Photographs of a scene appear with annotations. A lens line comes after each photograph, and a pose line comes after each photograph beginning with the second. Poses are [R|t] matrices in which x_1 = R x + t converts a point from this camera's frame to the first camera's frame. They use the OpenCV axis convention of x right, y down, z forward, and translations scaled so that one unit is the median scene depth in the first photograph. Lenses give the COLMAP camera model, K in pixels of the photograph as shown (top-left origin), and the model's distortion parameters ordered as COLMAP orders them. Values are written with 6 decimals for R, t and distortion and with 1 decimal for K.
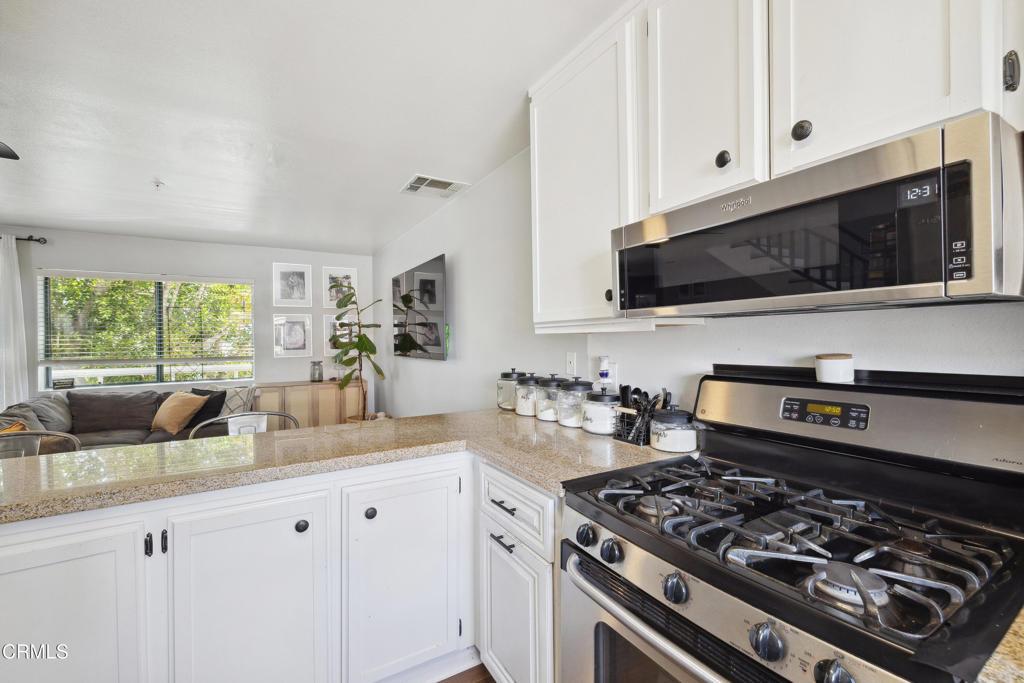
lens RADIAL K [[438.7, 0, 504.6], [0, 438.7, 334.7], [0, 0, 1]] dist [0.001170, 0.000688]
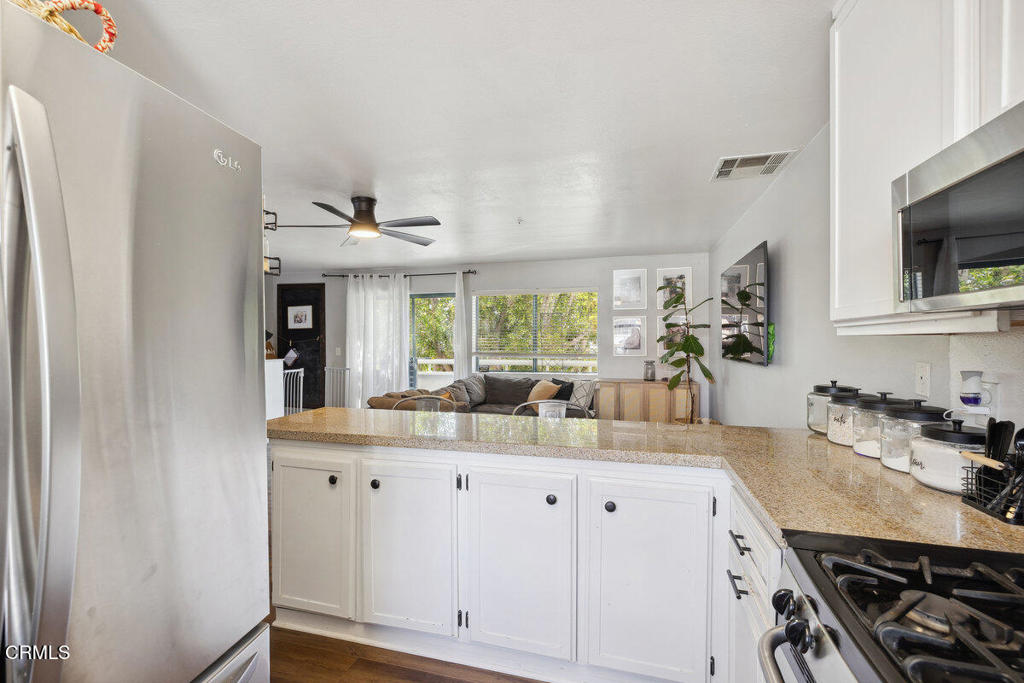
lens RADIAL K [[438.7, 0, 502.4], [0, 438.7, 339.5], [0, 0, 1]] dist [0.001170, 0.000688]
pose [[0.693381, 0.008690, -0.720519, 0.171744], [-0.001621, 0.999944, 0.010500, -0.001803], [0.720570, -0.006112, 0.693356, 0.058028]]
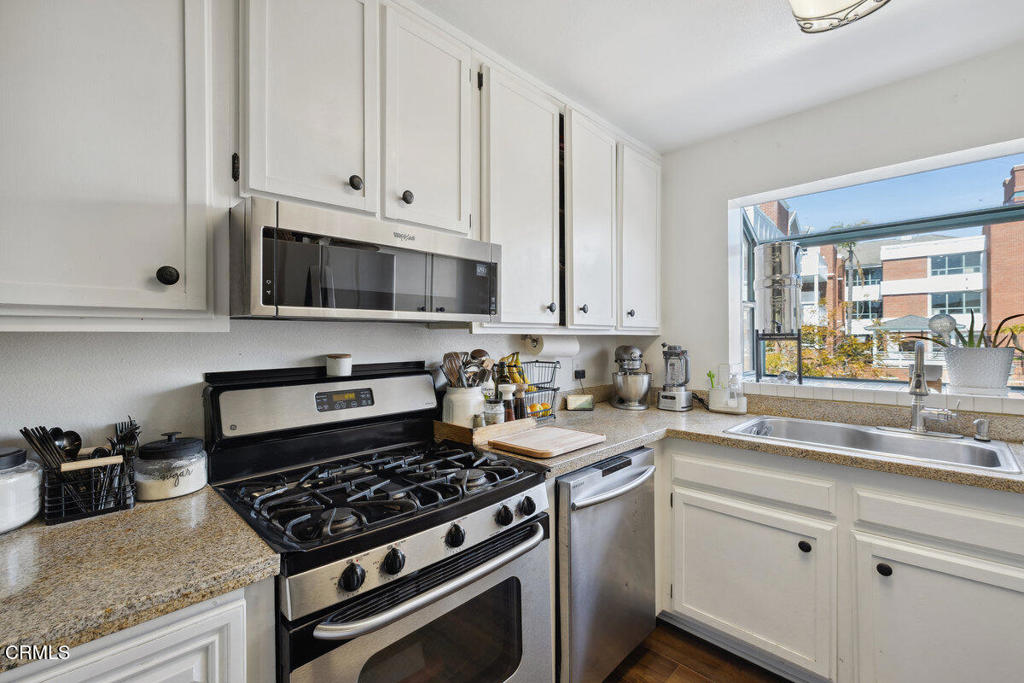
lens RADIAL K [[438.7, 0, 506.5], [0, 438.7, 336.7], [0, 0, 1]] dist [0.001170, 0.000688]
pose [[-0.261324, 0.016199, 0.965115, -0.308207], [0.000599, 0.999862, -0.016620, 0.006418], [-0.965251, -0.003765, -0.261298, 0.413344]]
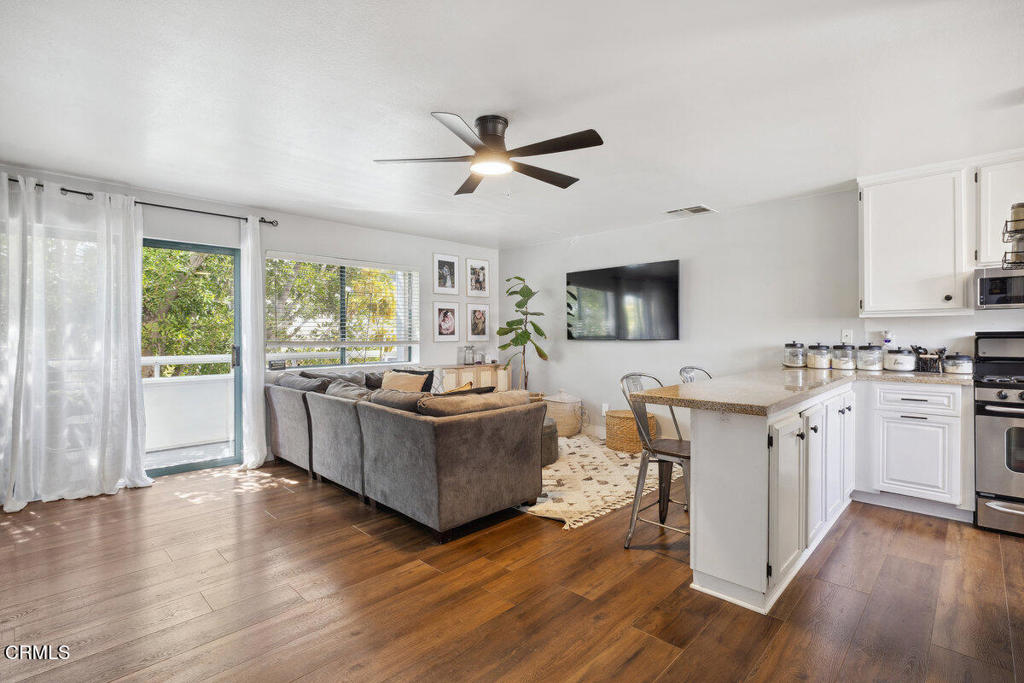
lens RADIAL K [[485.0, 0, 509.7], [0, 485.0, 335.4], [0, 0, 1]] dist [-0.003670, 0.000021]
pose [[0.961864, 0.006073, 0.273461, -1.431966], [-0.008382, 0.999938, 0.007276, 0.053090], [-0.273400, -0.009291, 0.961856, -0.381112]]
